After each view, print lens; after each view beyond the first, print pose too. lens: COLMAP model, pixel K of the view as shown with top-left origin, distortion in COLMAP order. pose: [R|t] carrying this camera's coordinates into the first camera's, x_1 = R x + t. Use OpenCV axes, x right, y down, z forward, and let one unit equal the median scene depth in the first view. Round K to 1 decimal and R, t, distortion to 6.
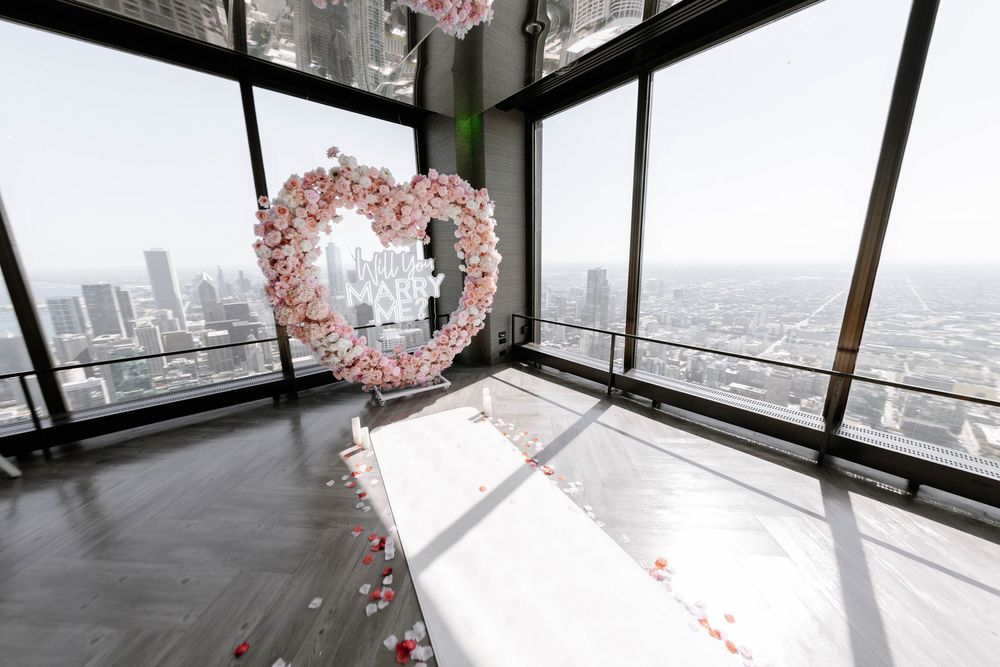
lens RADIAL K [[320.3, 0, 494.0], [0, 320.3, 328.5], [0, 0, 1]] dist [0.001077, 0.000038]
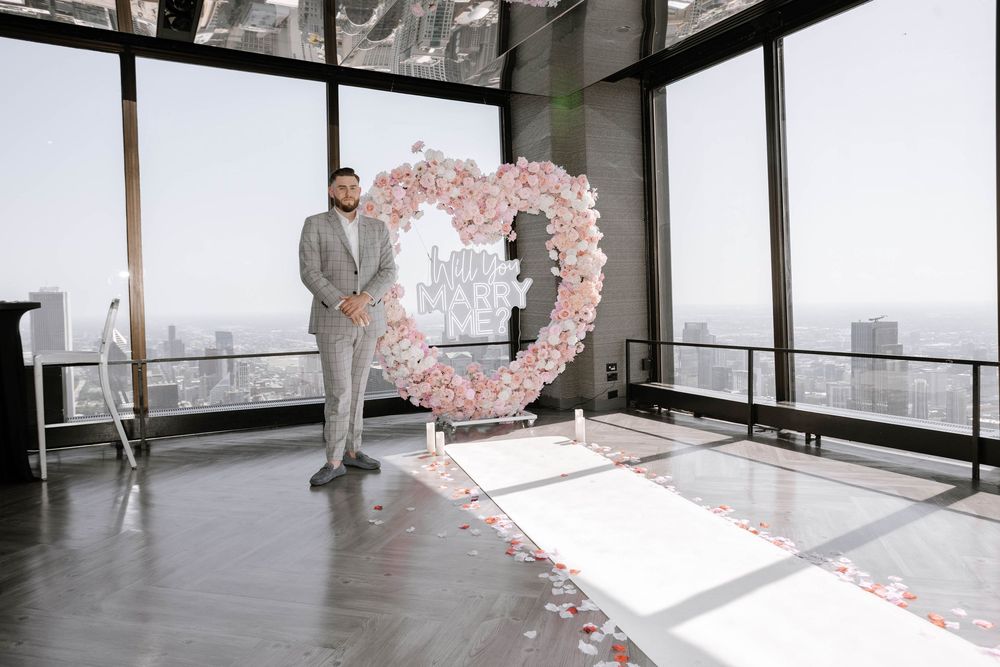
lens RADIAL K [[737.9, 0, 503.8], [0, 737.9, 334.2], [0, 0, 1]] dist [-0.002586, -0.001459]
pose [[0.980842, -0.003540, -0.194774, 0.135556], [-0.032424, 0.982922, -0.181145, 0.308781], [0.192089, 0.183990, 0.963976, -0.774505]]
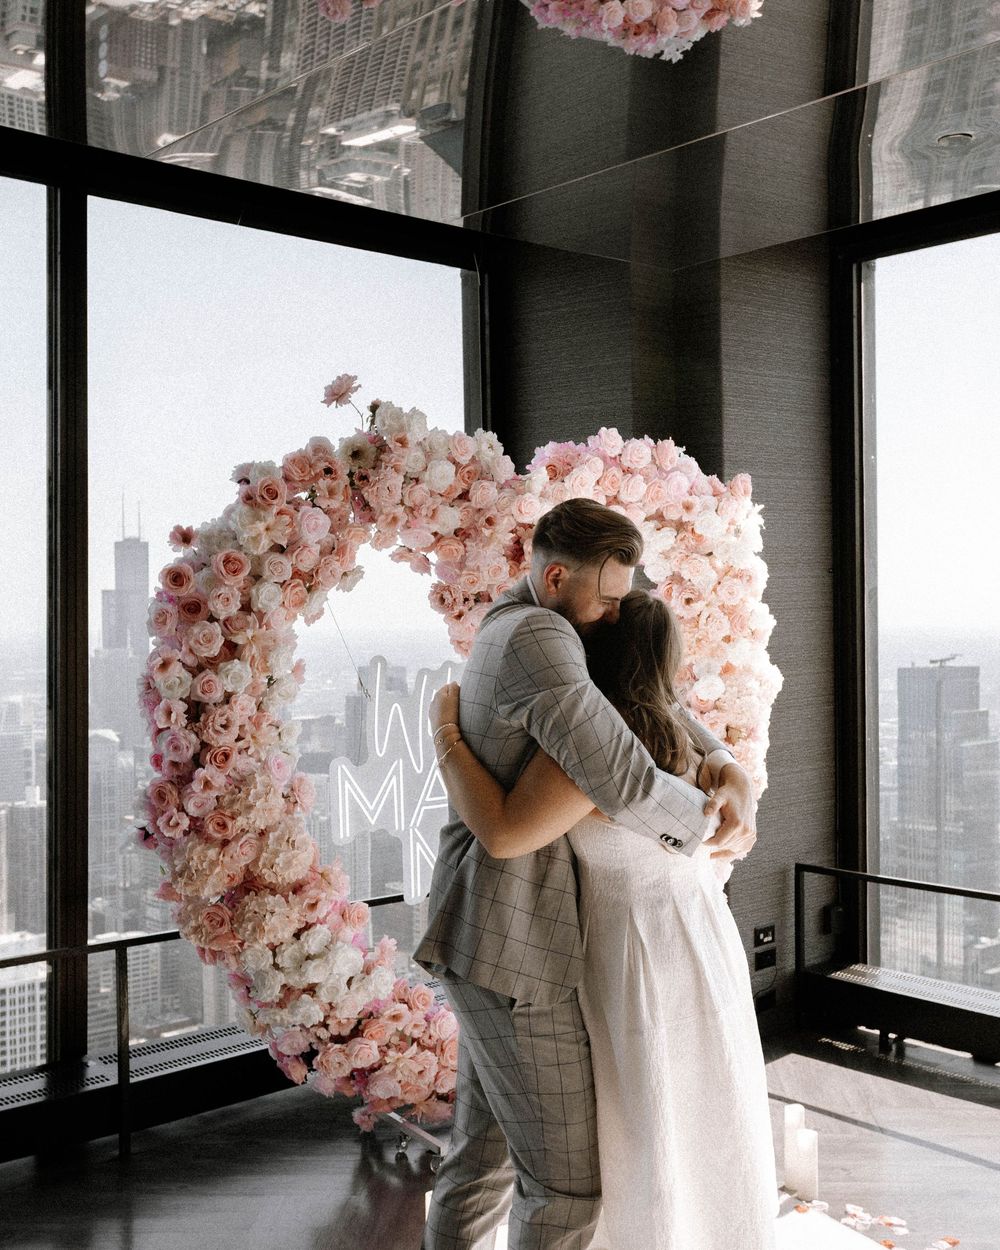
lens RADIAL K [[1482.8, 0, 500.8], [0, 1482.8, 639.3], [0, 0, 1]] dist [-0.006079, -0.012230]
pose [[0.999305, 0.001976, 0.037232, -0.322806], [0.005269, 0.981088, -0.193489, 0.017961], [-0.036911, 0.193551, 0.980396, -0.427257]]
